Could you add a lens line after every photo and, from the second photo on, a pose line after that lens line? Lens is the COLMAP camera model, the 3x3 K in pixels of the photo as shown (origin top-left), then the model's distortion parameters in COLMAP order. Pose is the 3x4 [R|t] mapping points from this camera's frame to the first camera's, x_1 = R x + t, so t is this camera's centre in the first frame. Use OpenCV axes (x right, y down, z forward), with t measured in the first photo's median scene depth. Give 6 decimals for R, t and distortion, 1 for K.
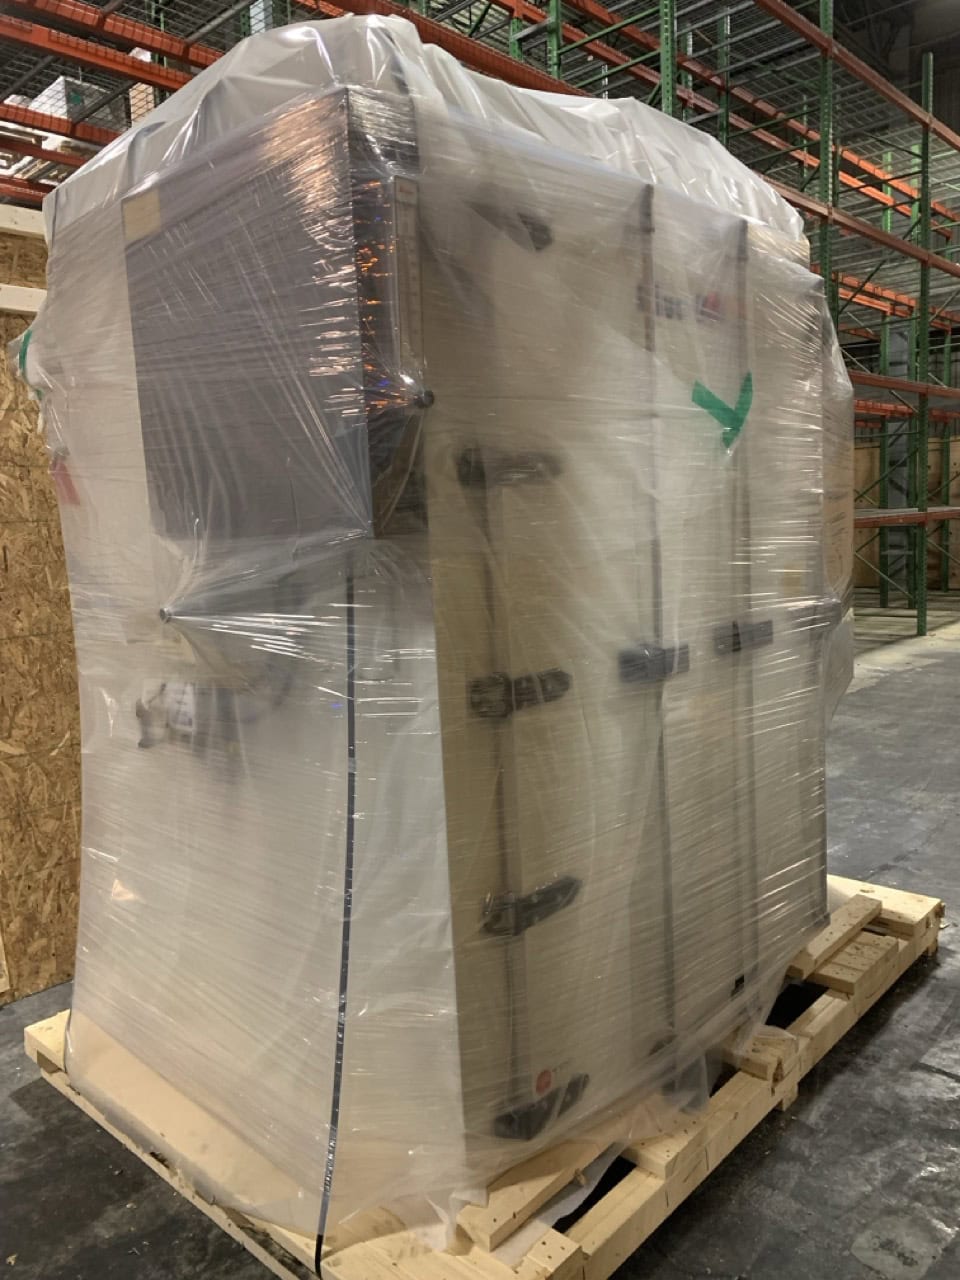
lens RADIAL K [[980.8, 0, 480.0], [0, 980.8, 640.0], [0, 0, 1]] dist [0.033414, 0.002946]
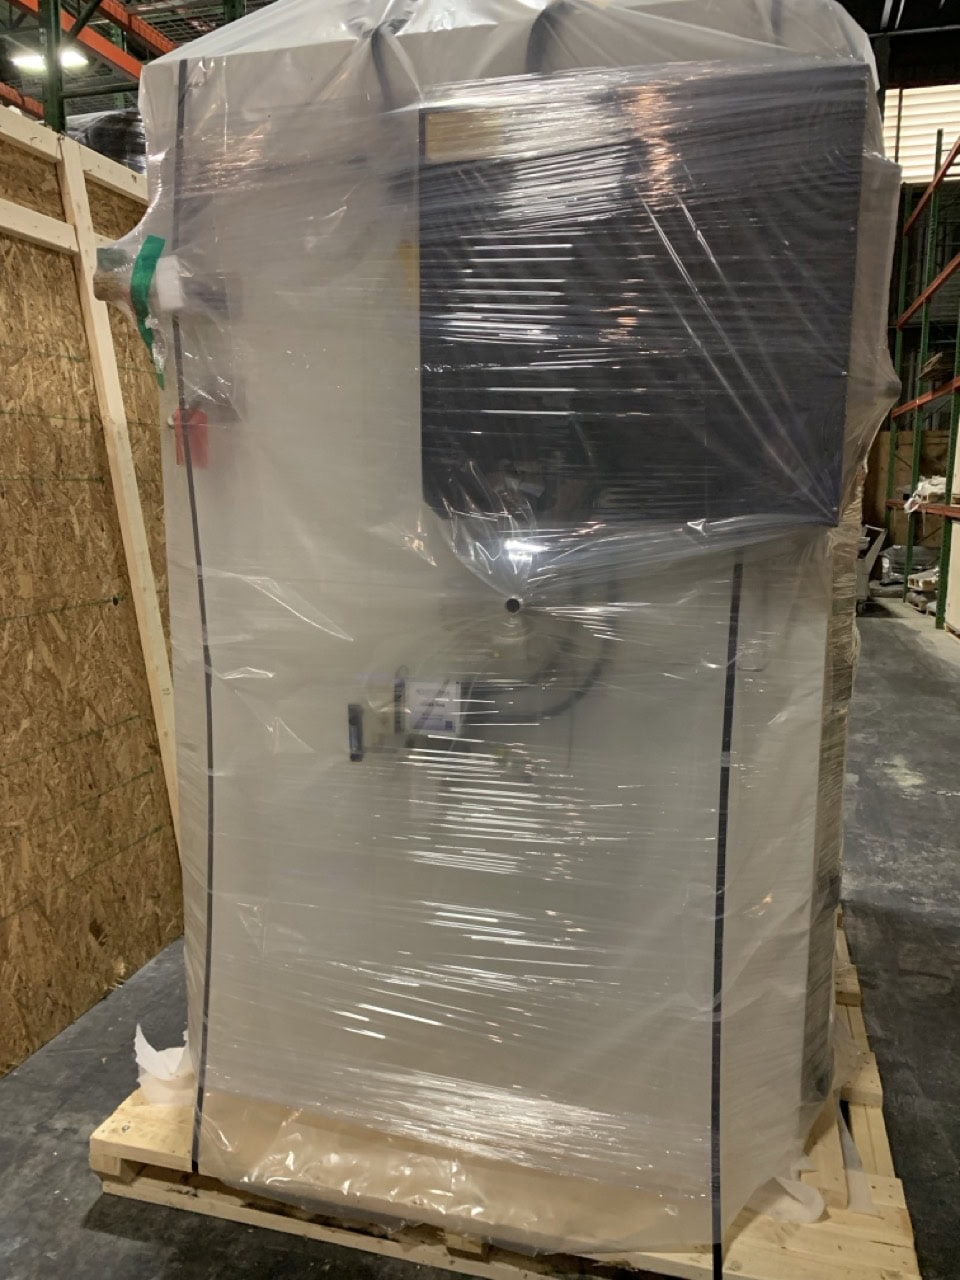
lens RADIAL K [[980.8, 0, 480.0], [0, 980.8, 640.0], [0, 0, 1]] dist [0.033414, 0.002946]
pose [[0.878248, -0.021769, 0.477709, -0.767691], [0.010172, 0.999588, 0.026852, -0.017975], [-0.478097, -0.018724, 0.878107, 0.251616]]
